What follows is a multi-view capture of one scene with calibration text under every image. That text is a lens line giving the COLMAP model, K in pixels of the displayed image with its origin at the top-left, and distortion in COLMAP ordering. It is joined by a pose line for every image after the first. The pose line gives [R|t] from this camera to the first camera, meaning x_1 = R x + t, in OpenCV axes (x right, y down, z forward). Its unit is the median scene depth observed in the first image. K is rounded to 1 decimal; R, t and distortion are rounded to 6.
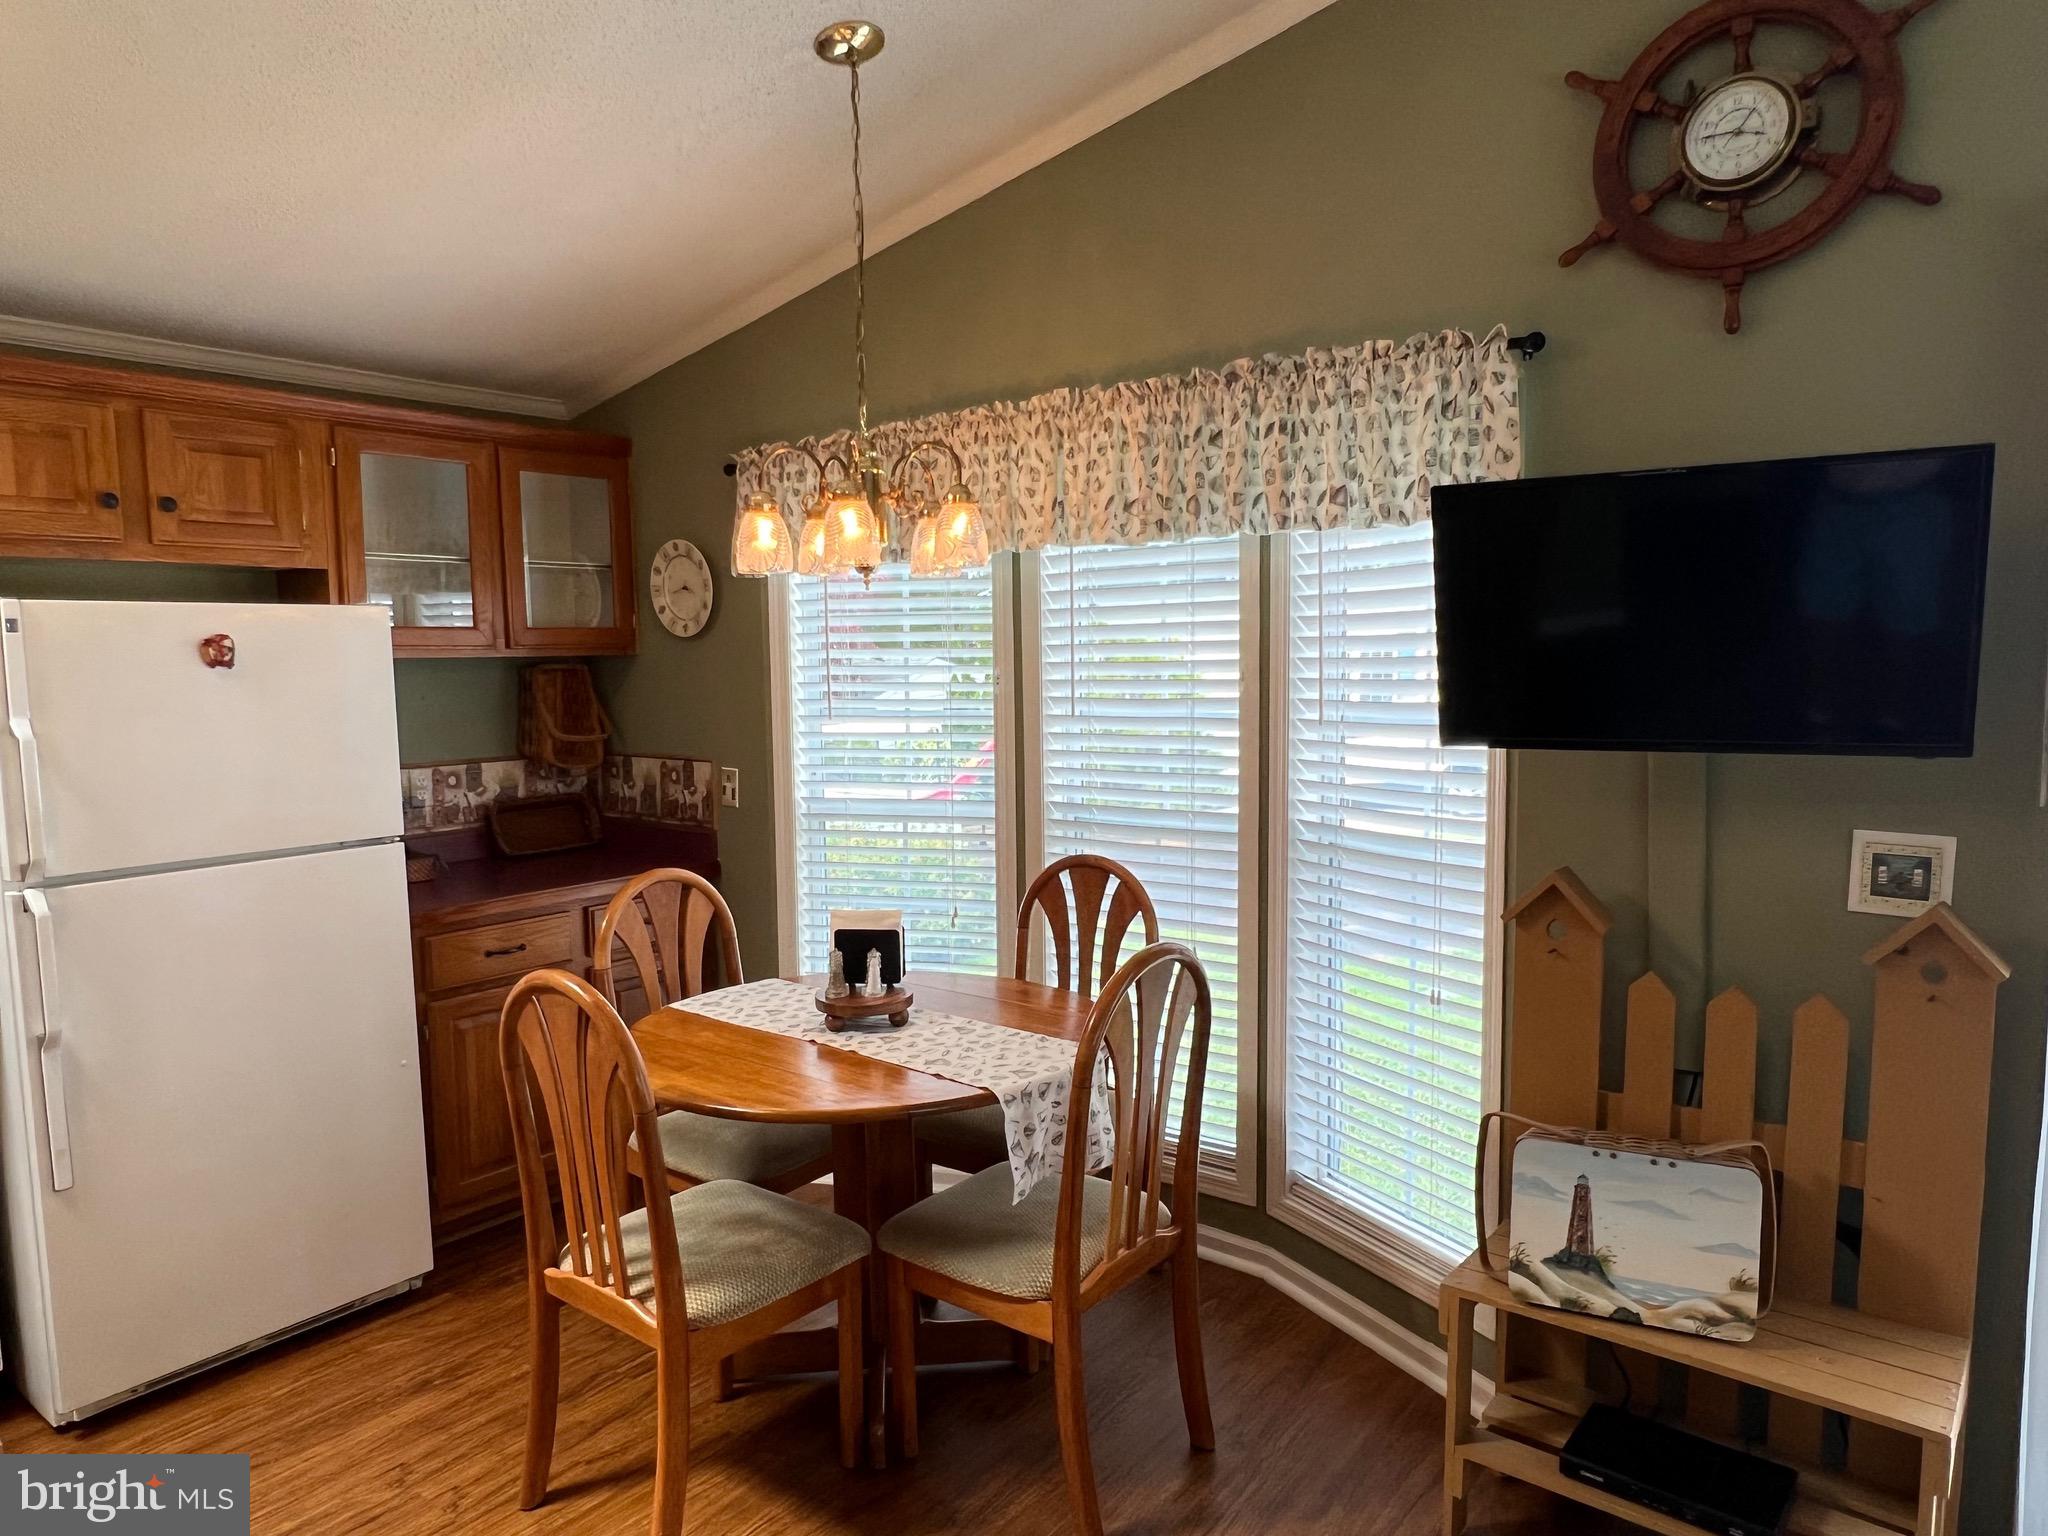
lens RADIAL K [[1303.2, 0, 1023.9], [0, 1303.2, 767.2], [0, 0, 1]] dist [-0.002218, -0.000813]
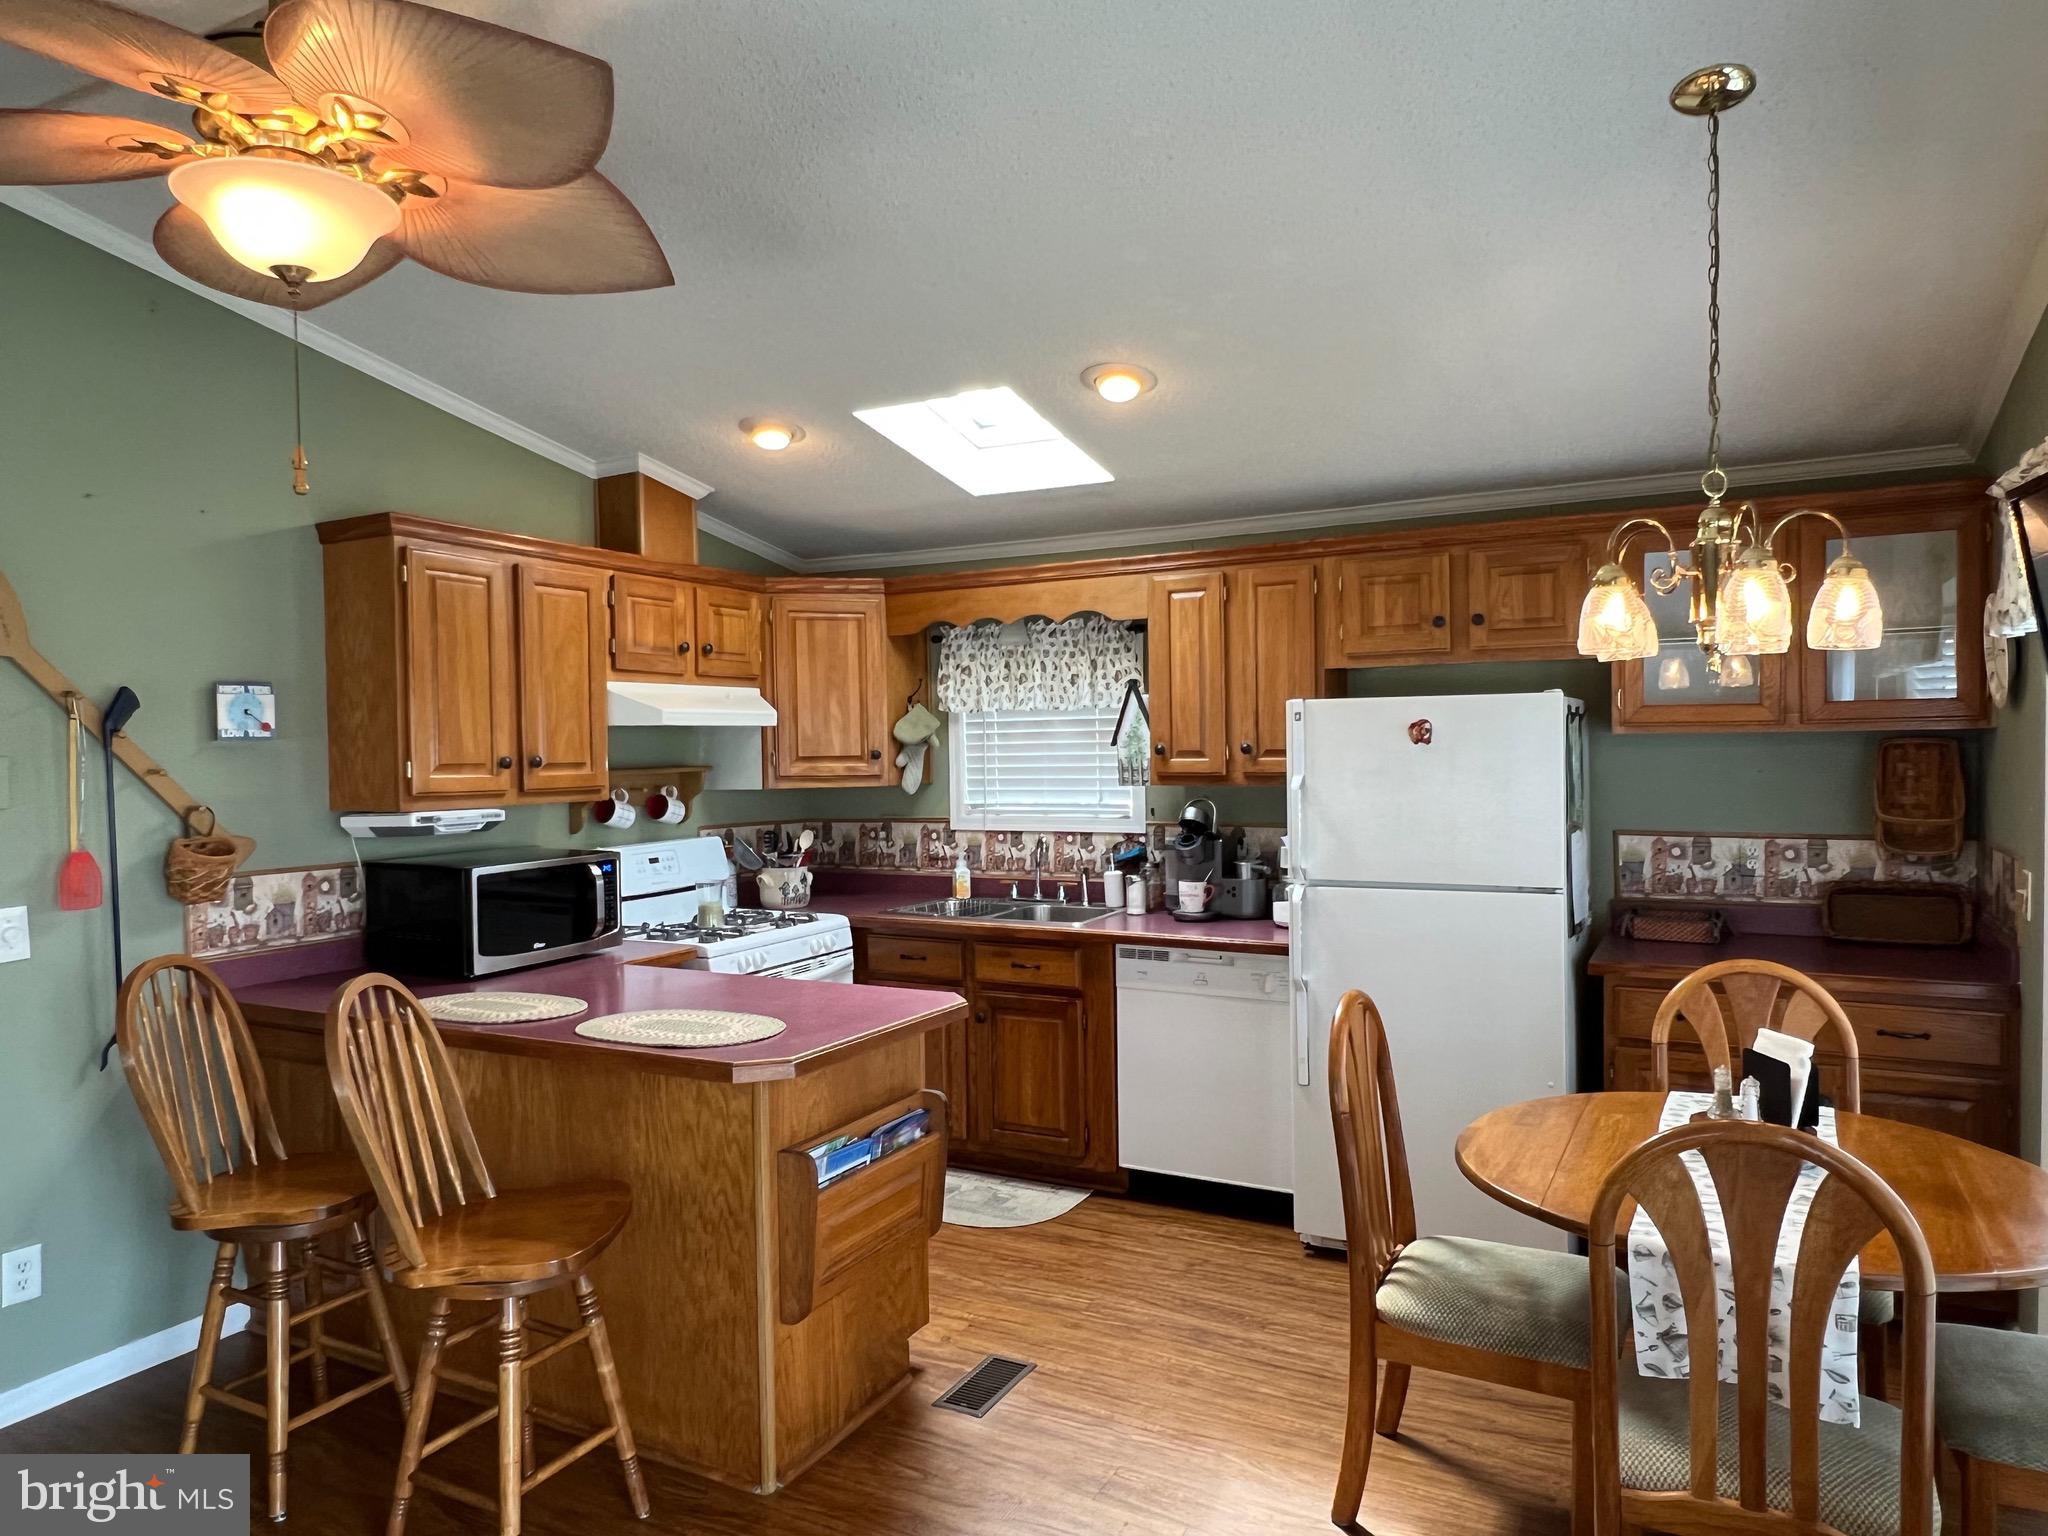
lens RADIAL K [[1303.2, 0, 1021.4], [0, 1303.2, 771.3], [0, 0, 1]] dist [-0.002218, -0.000813]
pose [[0.184663, 0.034566, -0.982194, 0.555819], [-0.072781, 0.997118, 0.021408, -0.040637], [0.980103, 0.067532, 0.186647, 0.296892]]
